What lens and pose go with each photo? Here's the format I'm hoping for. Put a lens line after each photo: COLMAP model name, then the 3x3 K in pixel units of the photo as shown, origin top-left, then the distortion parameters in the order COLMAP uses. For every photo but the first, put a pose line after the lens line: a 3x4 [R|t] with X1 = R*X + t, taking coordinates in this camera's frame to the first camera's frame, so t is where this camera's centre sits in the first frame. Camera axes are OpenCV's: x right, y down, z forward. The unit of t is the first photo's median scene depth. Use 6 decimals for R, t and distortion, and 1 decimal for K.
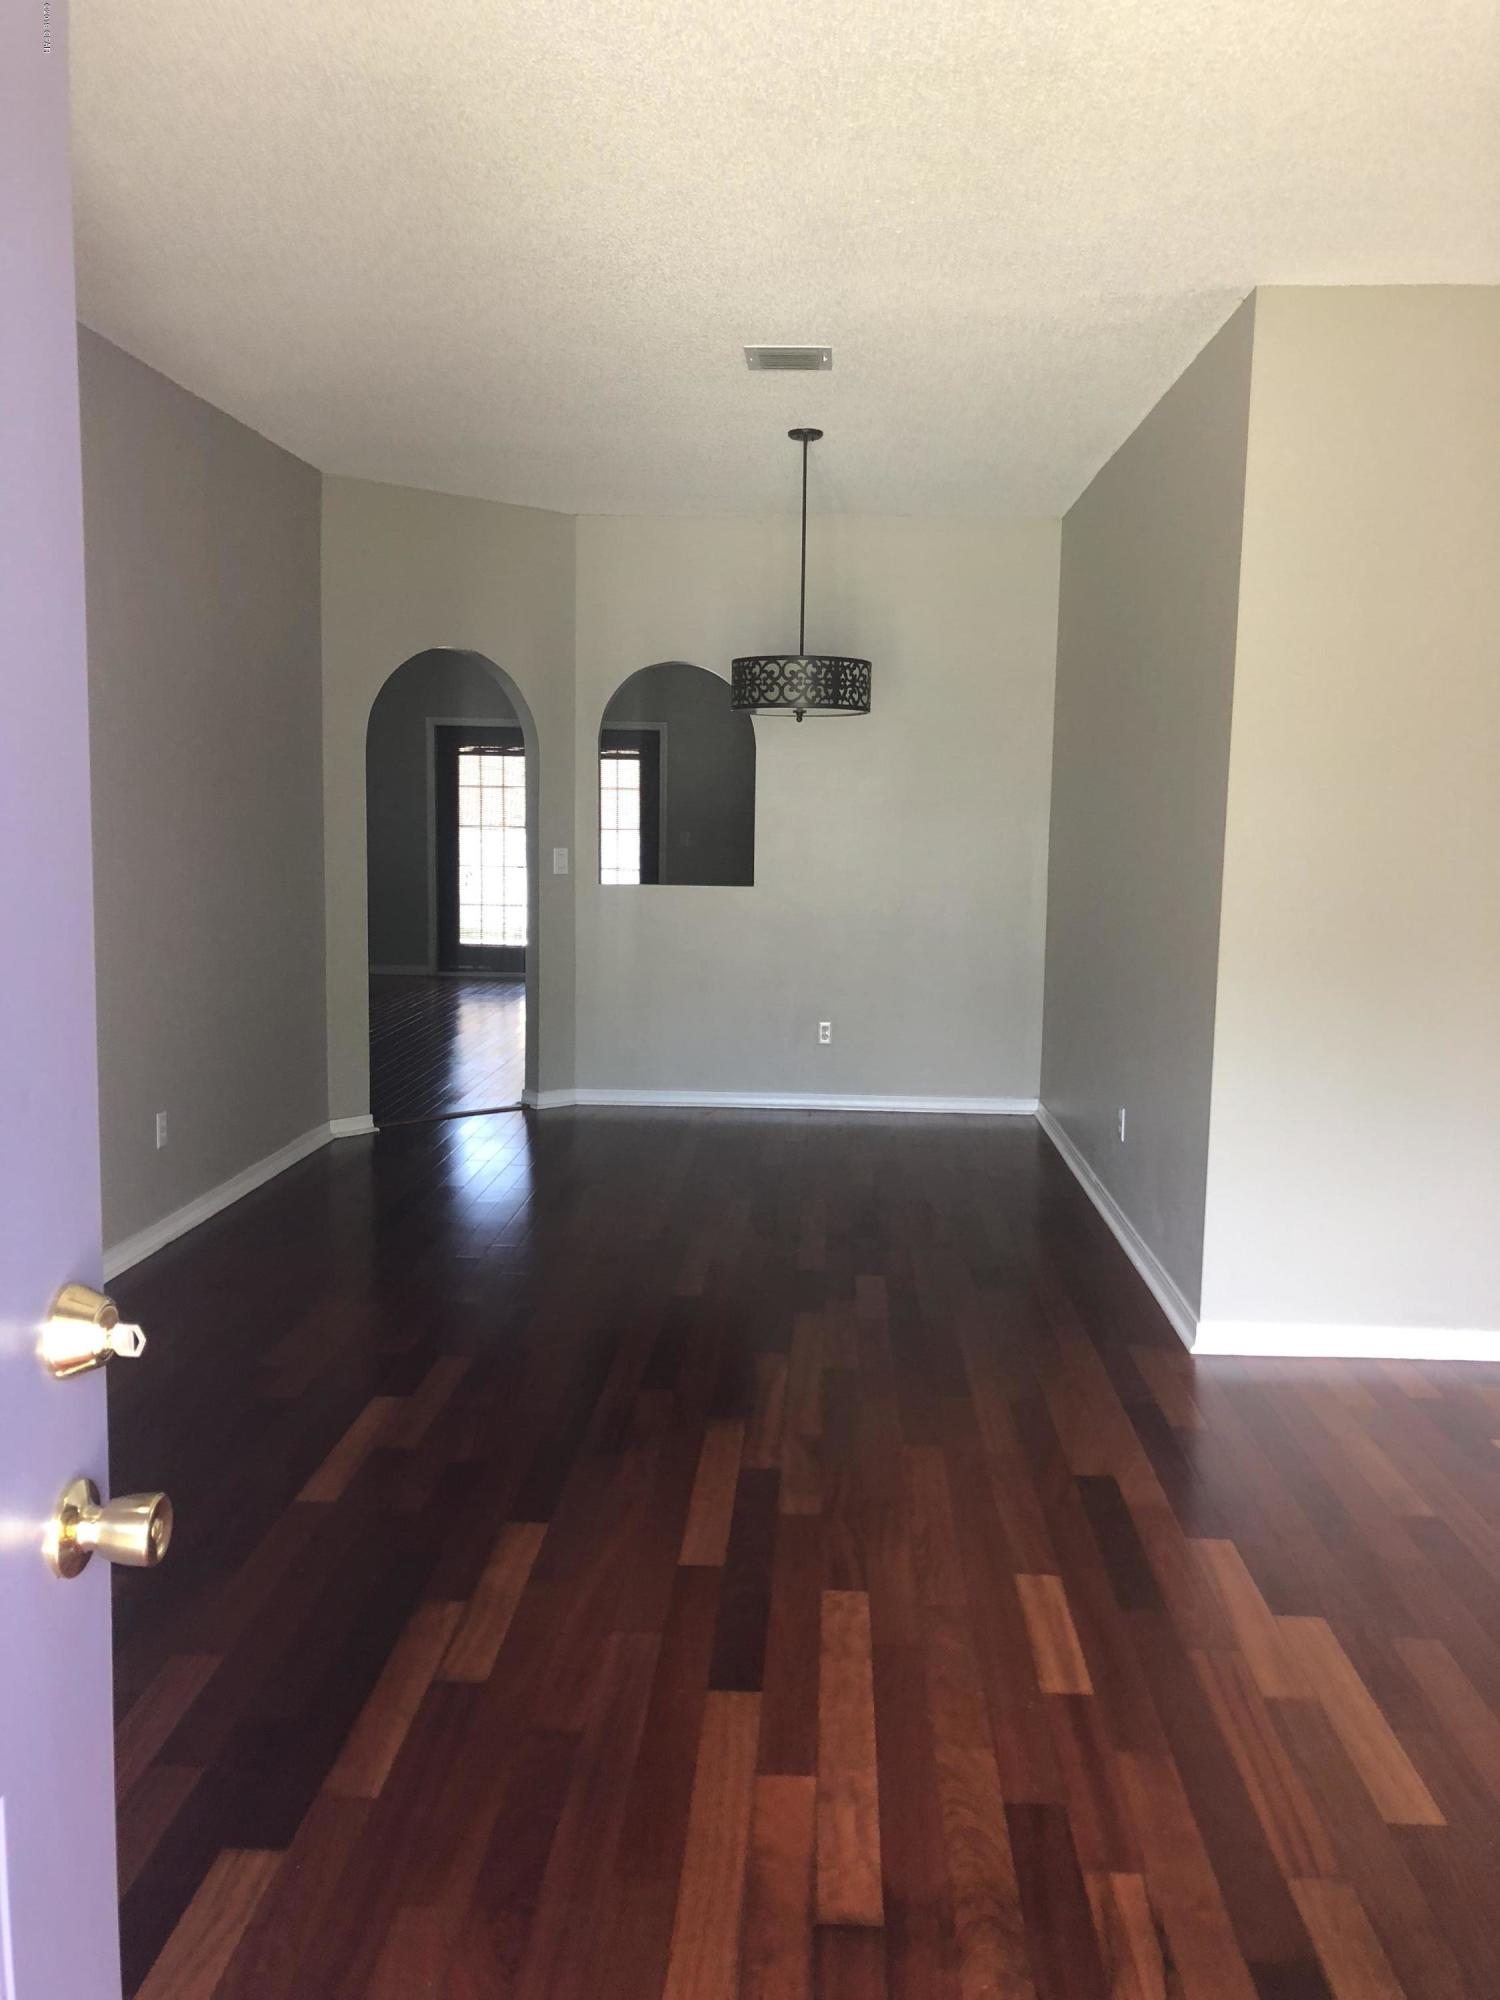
lens RADIAL K [[1583.3, 0, 750.0], [0, 1583.3, 1000.0], [0, 0, 1]] dist [0.008019, -0.002700]
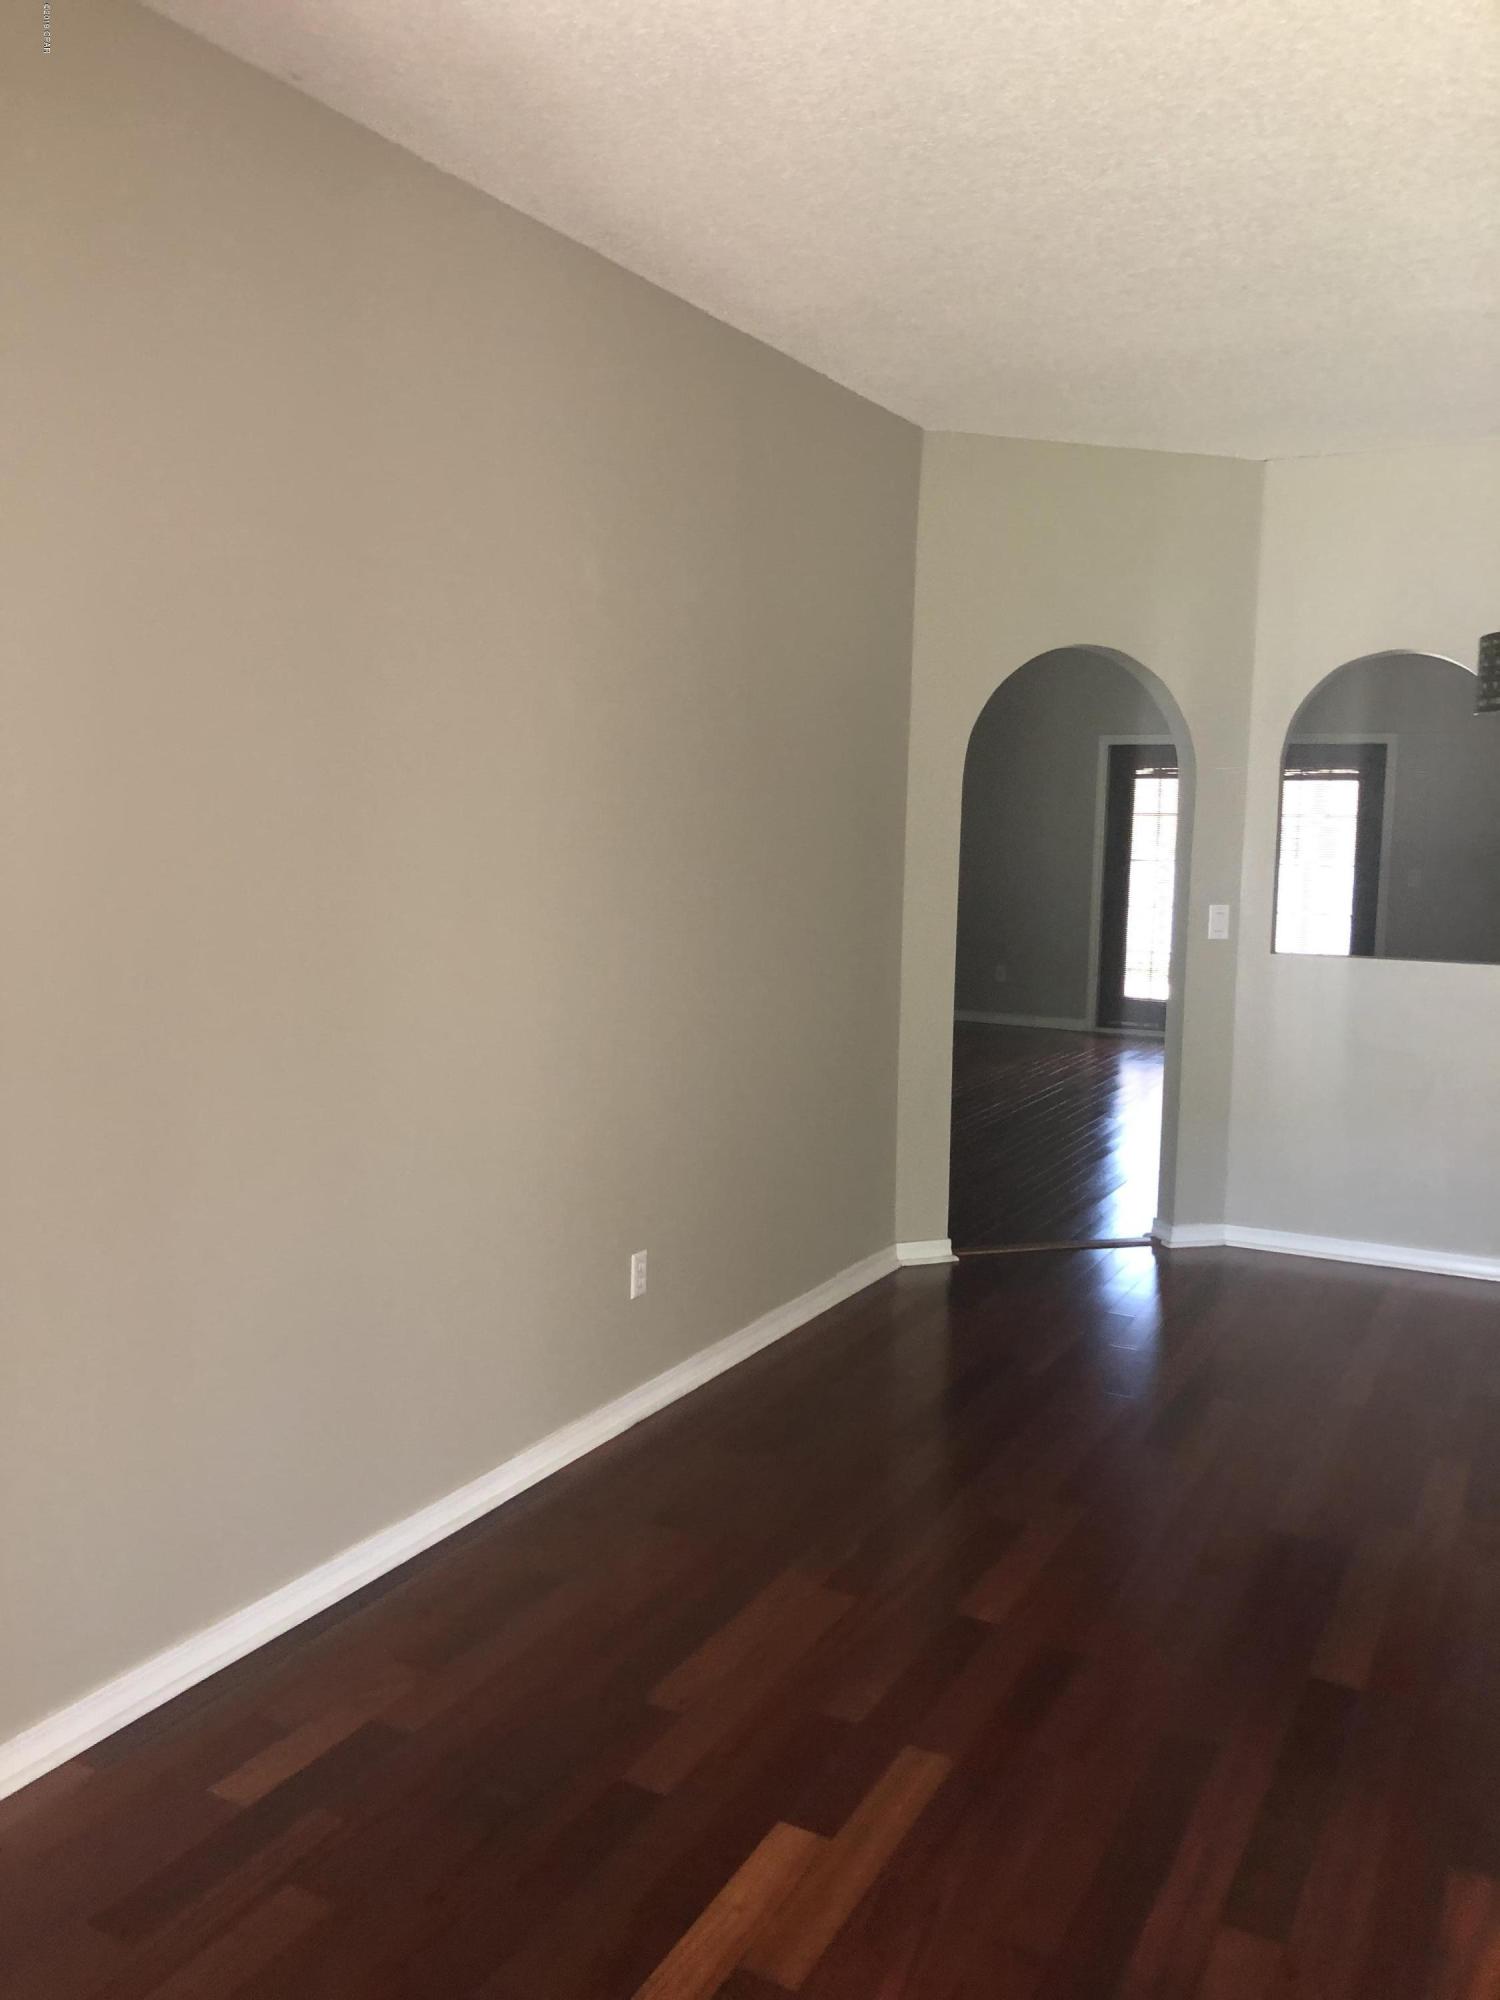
lens RADIAL K [[1583.3, 0, 750.0], [0, 1583.3, 1000.0], [0, 0, 1]] dist [0.008019, -0.002700]
pose [[0.902786, 0.046035, -0.427620, 0.002839], [-0.051159, 0.998690, -0.000494, -0.038578], [0.427037, 0.022322, 0.903958, 0.224618]]
